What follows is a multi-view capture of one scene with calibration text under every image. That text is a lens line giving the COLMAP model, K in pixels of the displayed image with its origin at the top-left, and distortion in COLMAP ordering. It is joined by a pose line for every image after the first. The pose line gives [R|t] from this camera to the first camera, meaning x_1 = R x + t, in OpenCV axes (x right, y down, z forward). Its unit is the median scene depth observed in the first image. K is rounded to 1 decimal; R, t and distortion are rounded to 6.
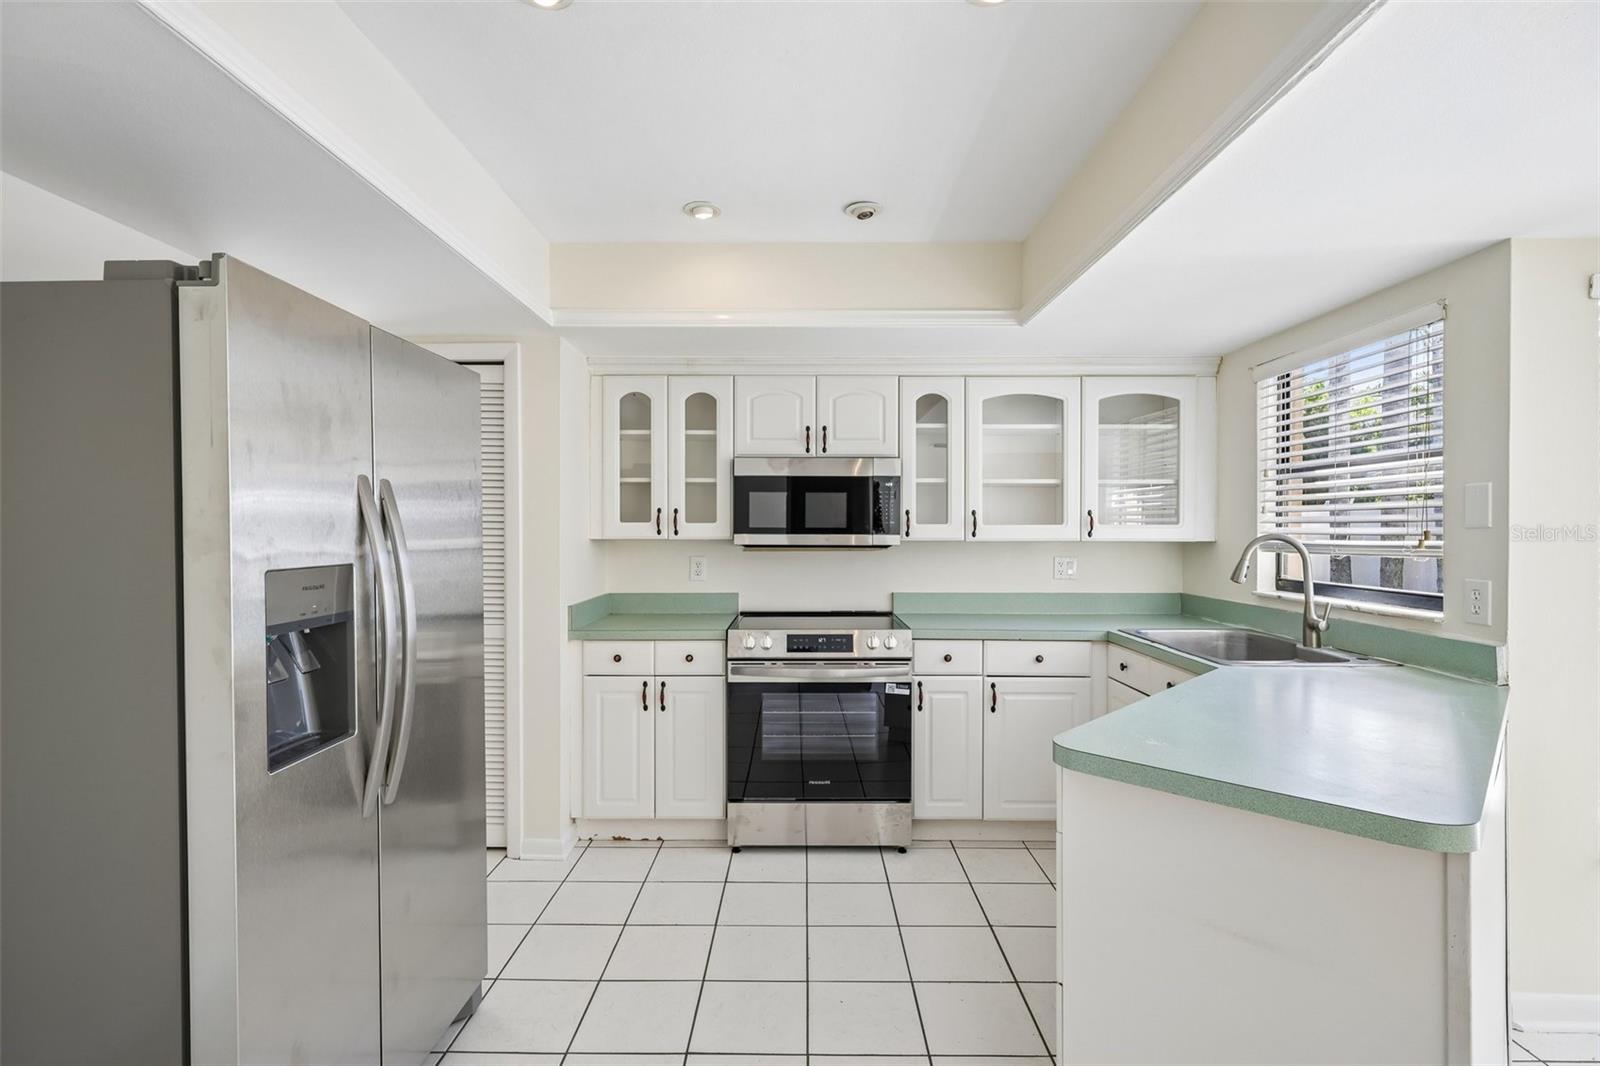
lens RADIAL K [[751.9, 0, 800.0], [0, 751.9, 533.0], [0, 0, 1]] dist [-0.001221, 0.000290]
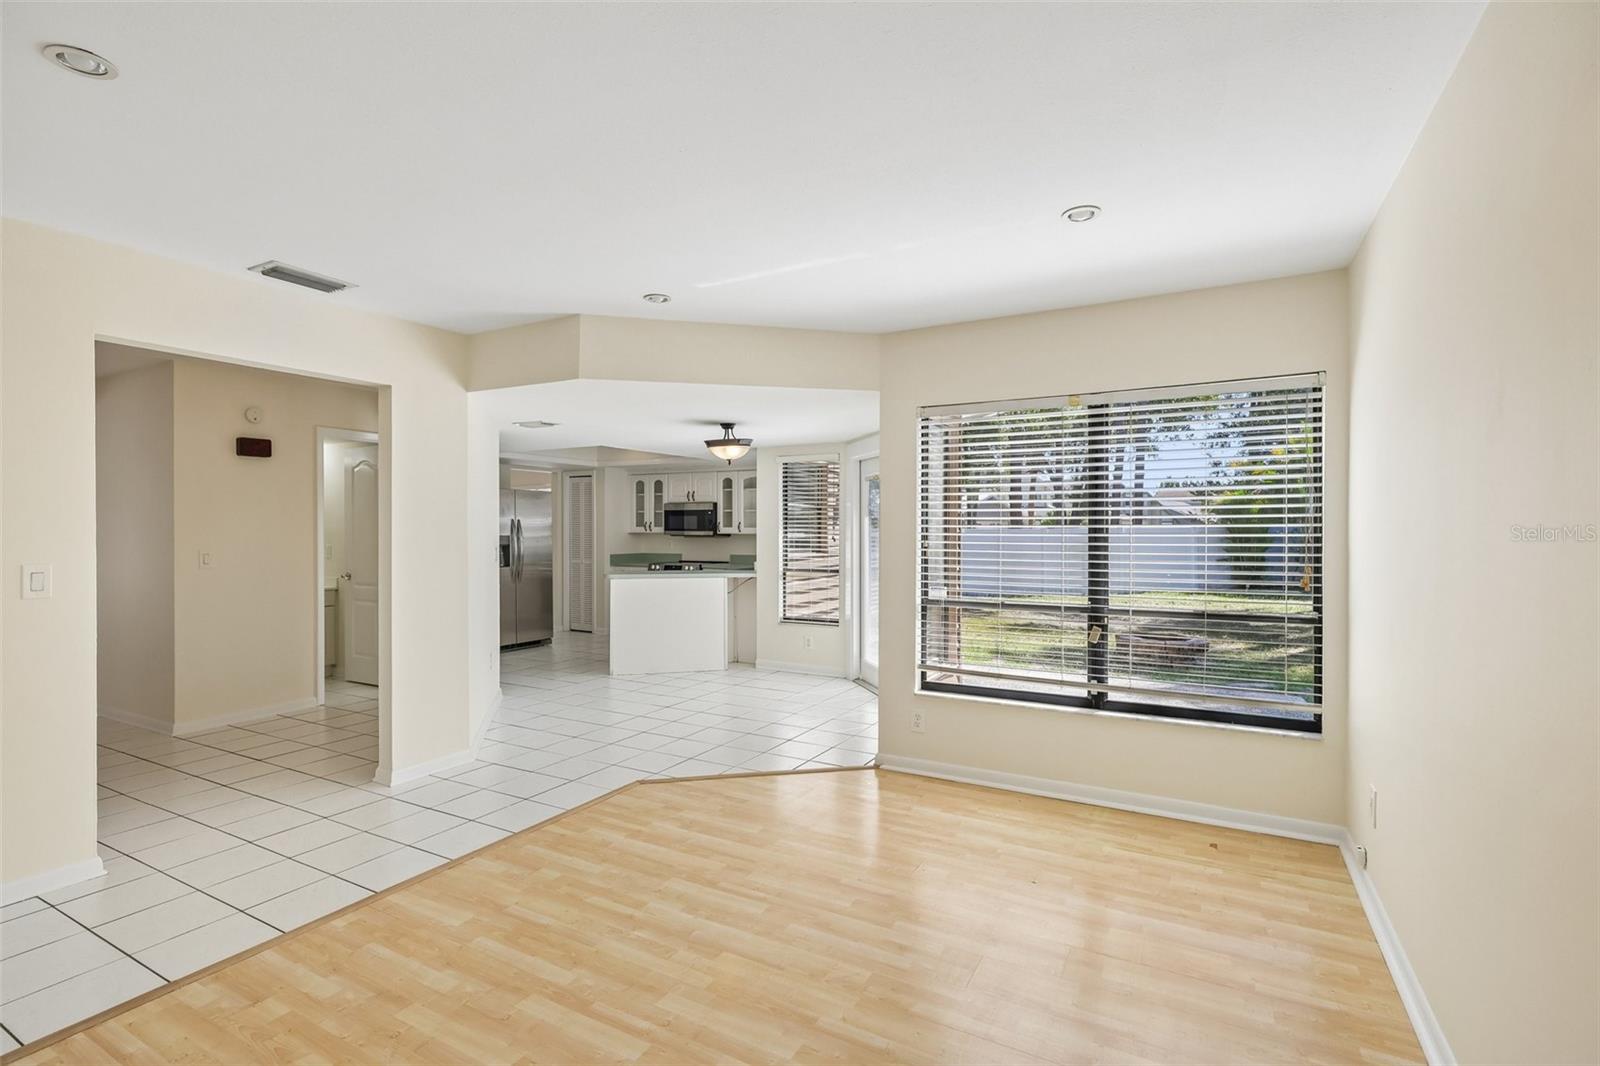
lens RADIAL K [[742.1, 0, 798.2], [0, 742.1, 531.8], [0, 0, 1]] dist [-0.002822, 0.001017]
pose [[0.876324, 0.002701, -0.481714, 1.645630], [-0.005825, 0.999971, -0.004988, 0.015176], [0.481686, 0.007177, 0.876314, -1.154539]]
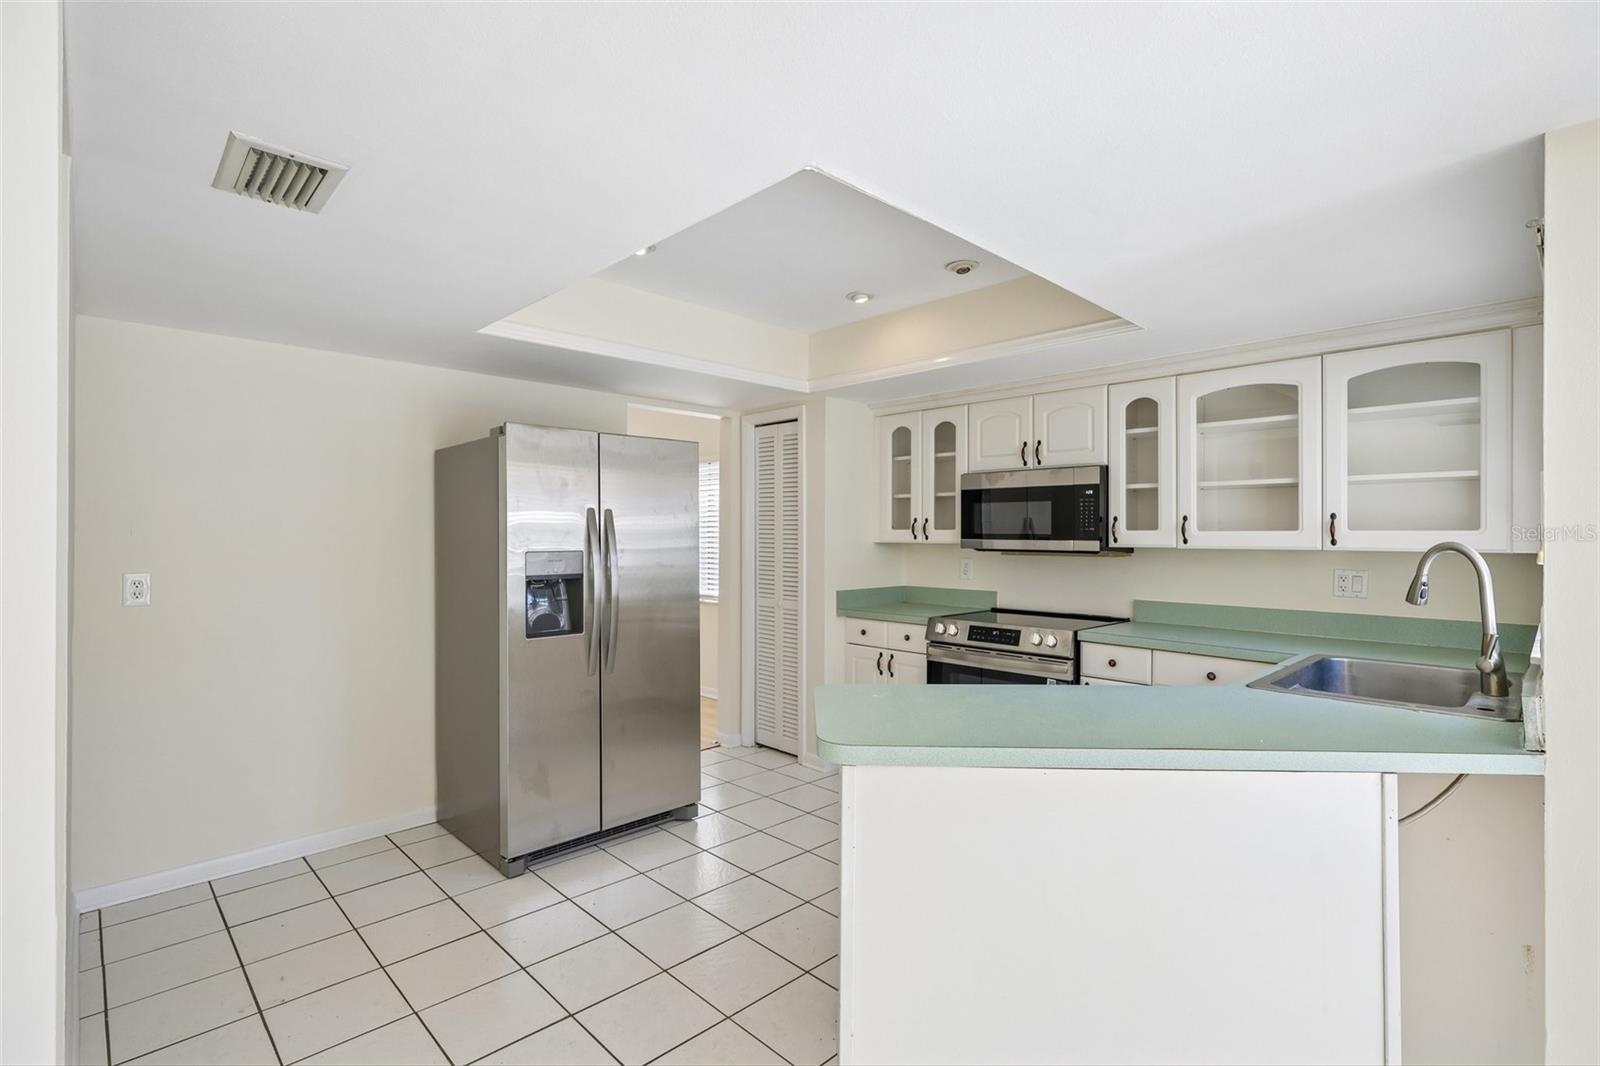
lens RADIAL K [[751.9, 0, 800.0], [0, 751.9, 533.0], [0, 0, 1]] dist [-0.001221, 0.000290]
pose [[0.699567, 0.000323, -0.714567, 0.567952], [-0.007605, 0.999947, -0.006993, 0.001856], [0.714527, 0.010326, 0.699532, -0.006016]]
